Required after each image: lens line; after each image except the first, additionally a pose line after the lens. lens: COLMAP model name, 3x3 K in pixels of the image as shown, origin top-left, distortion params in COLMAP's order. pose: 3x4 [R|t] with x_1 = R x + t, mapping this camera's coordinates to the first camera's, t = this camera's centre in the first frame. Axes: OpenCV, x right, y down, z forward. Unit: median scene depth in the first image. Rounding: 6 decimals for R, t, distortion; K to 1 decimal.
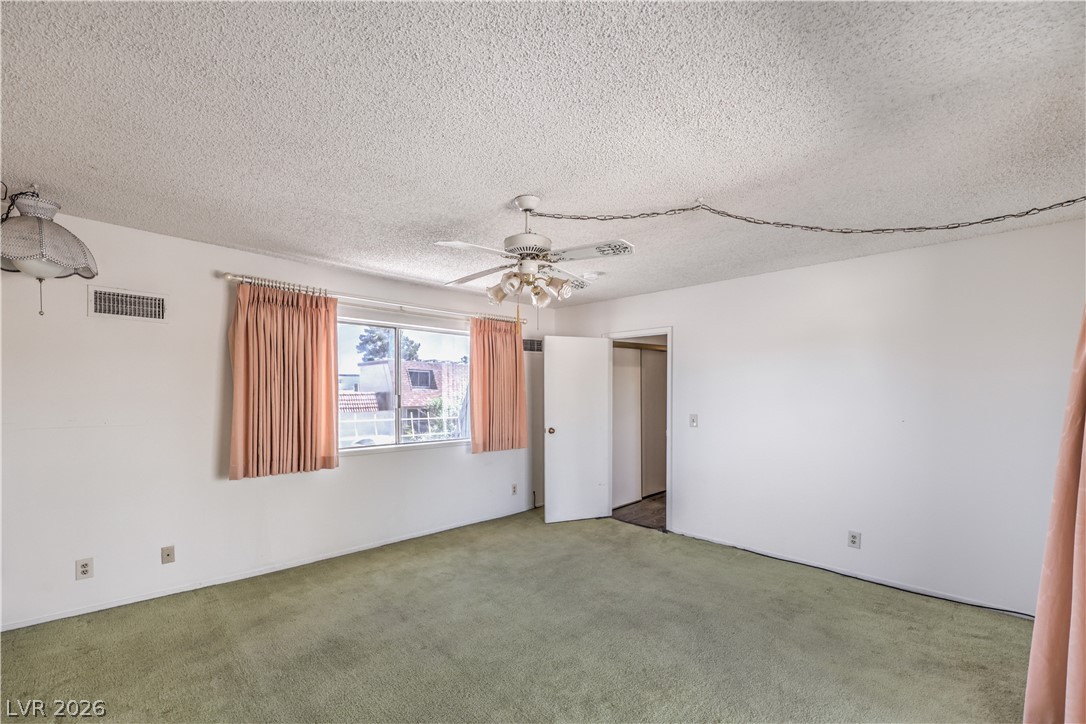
lens RADIAL K [[440.6, 0, 541.8], [0, 440.6, 396.0], [0, 0, 1]] dist [-0.000859, -0.000469]
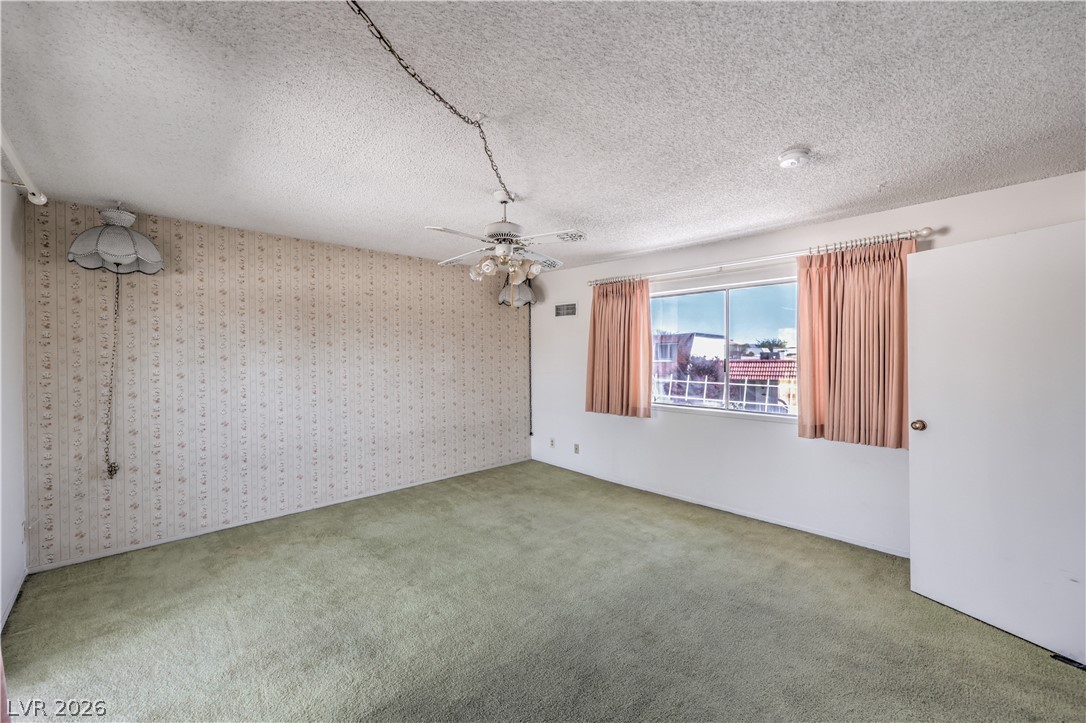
lens RADIAL K [[440.6, 0, 549.2], [0, 440.6, 357.7], [0, 0, 1]] dist [-0.000859, -0.000469]
pose [[0.009780, 0.000338, -0.999952, 0.736387], [-0.008359, 0.999965, 0.000257, -0.001247], [0.999917, 0.008356, 0.009783, 0.703640]]
